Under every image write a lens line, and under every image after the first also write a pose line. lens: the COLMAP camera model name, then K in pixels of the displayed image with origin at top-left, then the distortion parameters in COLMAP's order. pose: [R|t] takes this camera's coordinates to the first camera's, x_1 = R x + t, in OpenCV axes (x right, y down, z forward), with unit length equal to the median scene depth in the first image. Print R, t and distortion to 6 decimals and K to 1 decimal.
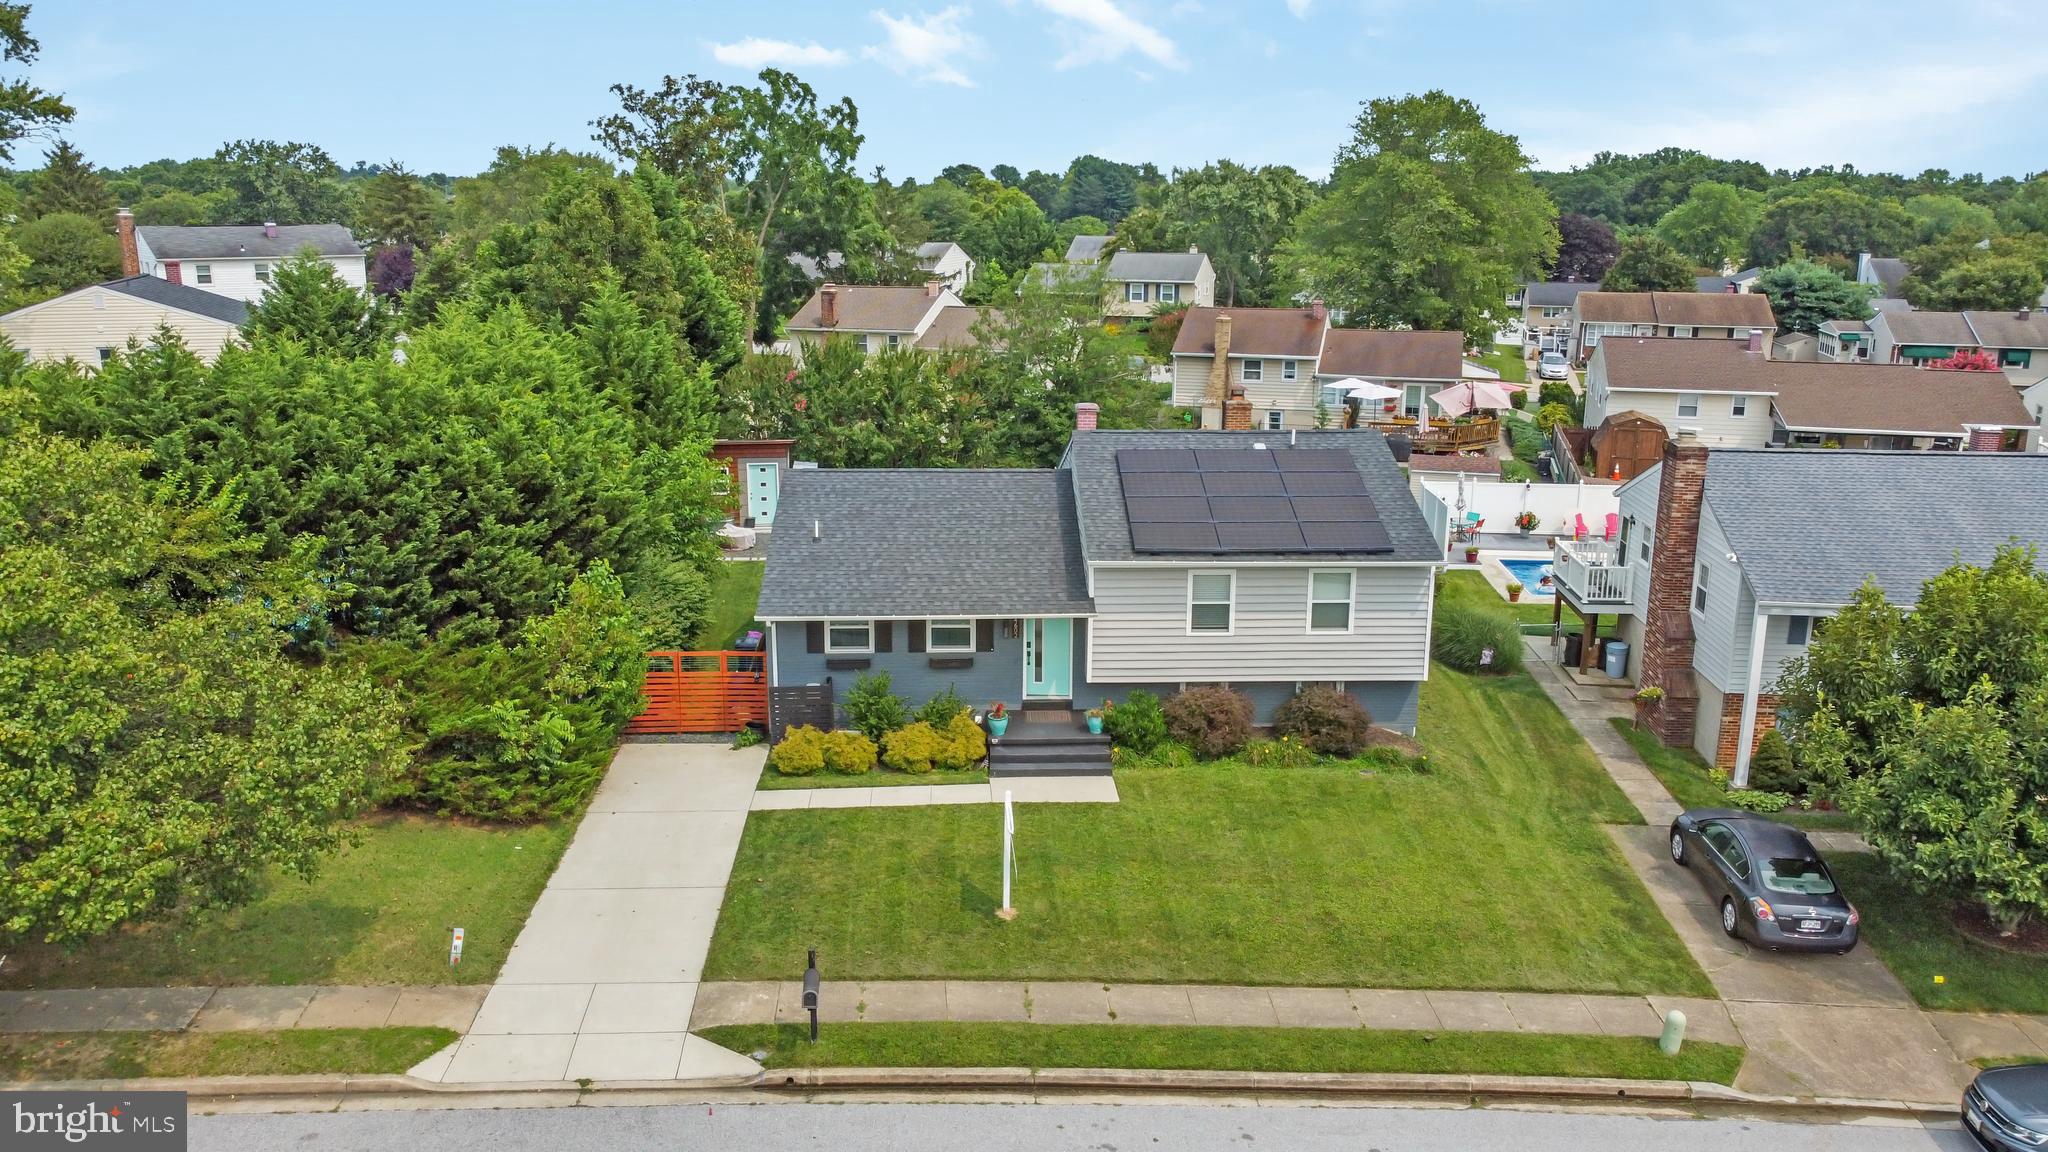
lens RADIAL K [[1563.6, 0, 1015.3], [0, 1563.6, 579.5], [0, 0, 1]] dist [0.005647, -0.014934]
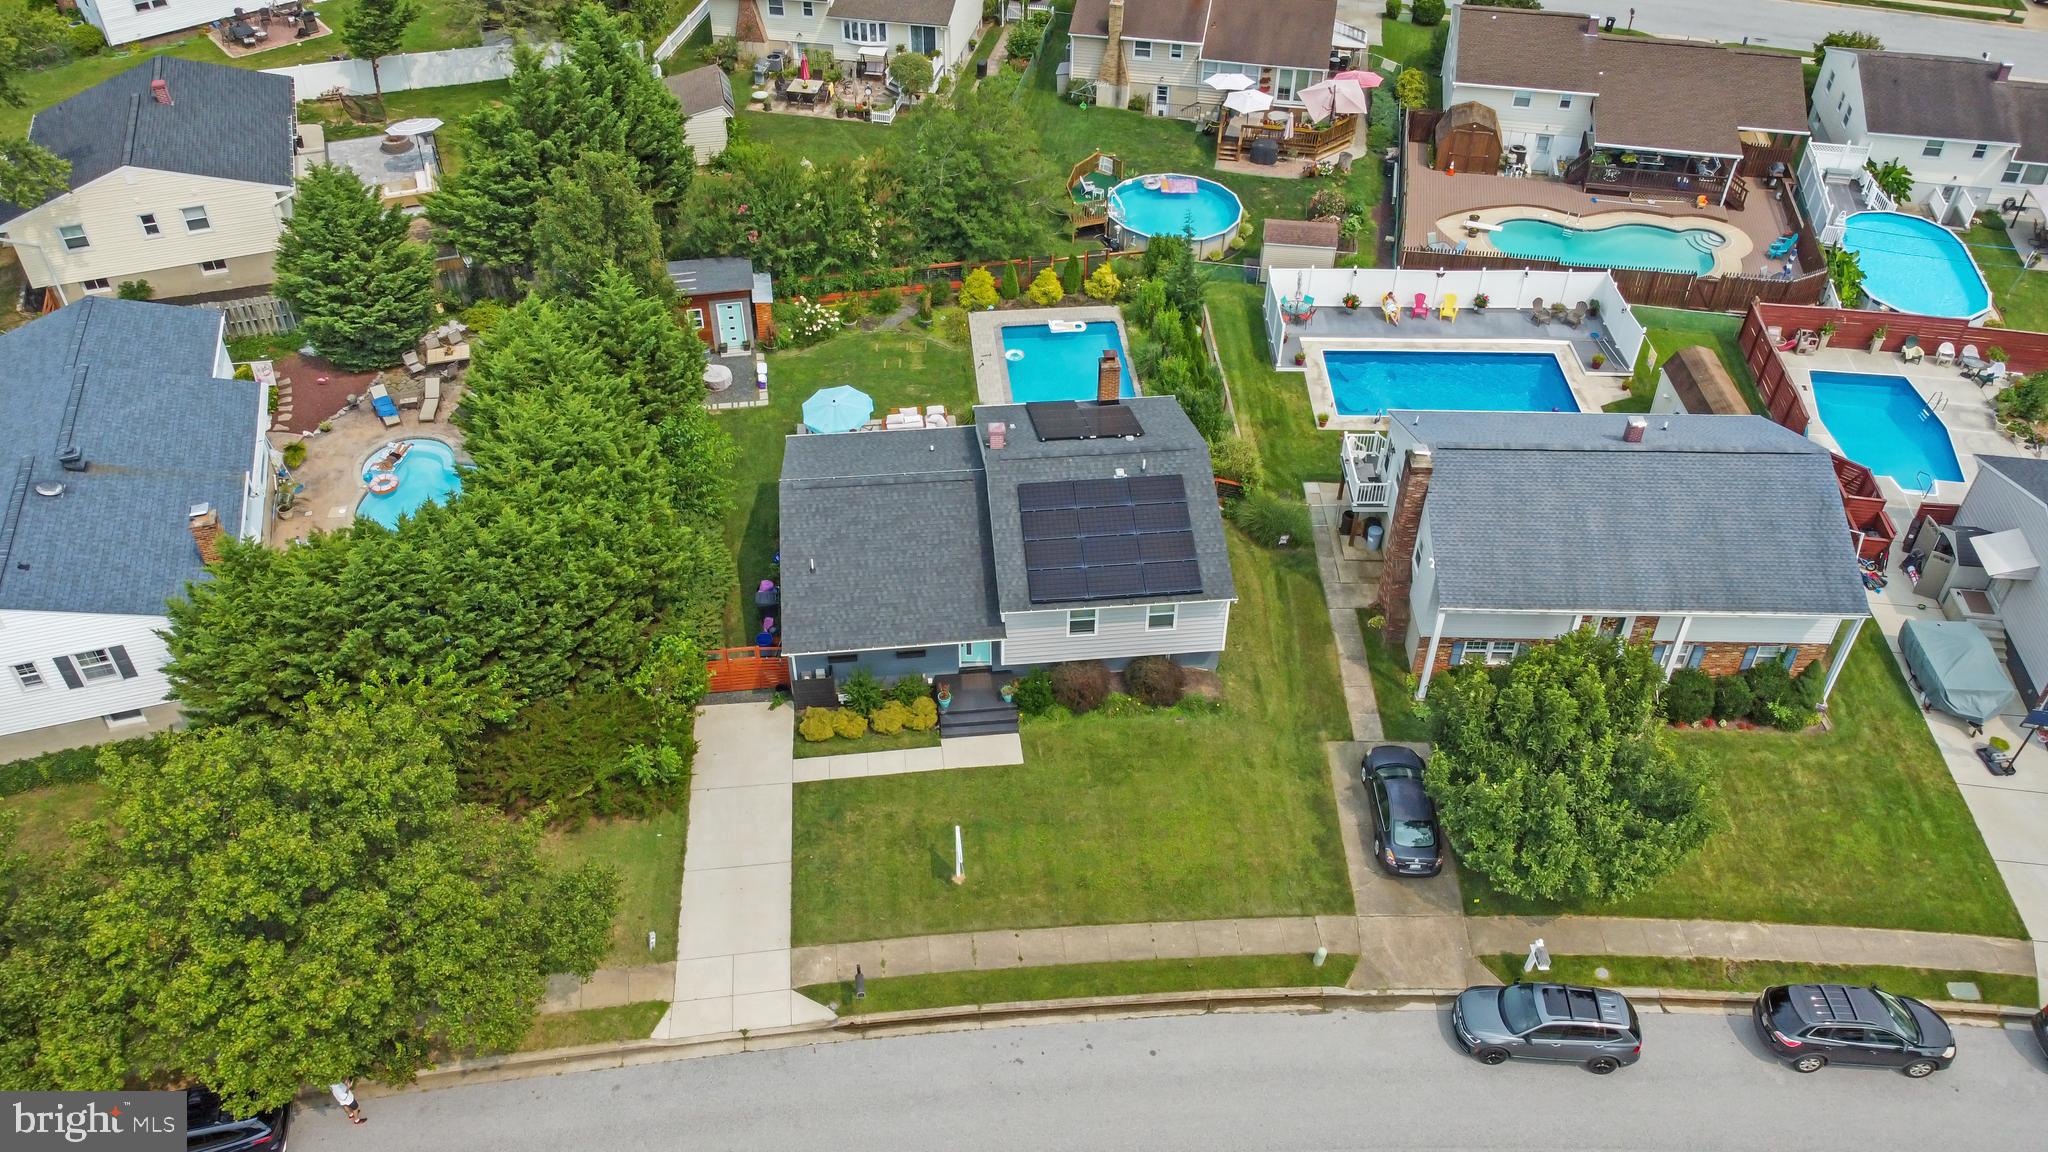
lens RADIAL K [[1563.6, 0, 1018.2], [0, 1563.6, 580.5], [0, 0, 1]] dist [0.005647, -0.014934]
pose [[0.997961, -0.041858, 0.048180, -0.009540], [0.016070, 0.895372, 0.445028, -0.864709], [-0.061767, -0.443347, 0.894220, -0.409564]]
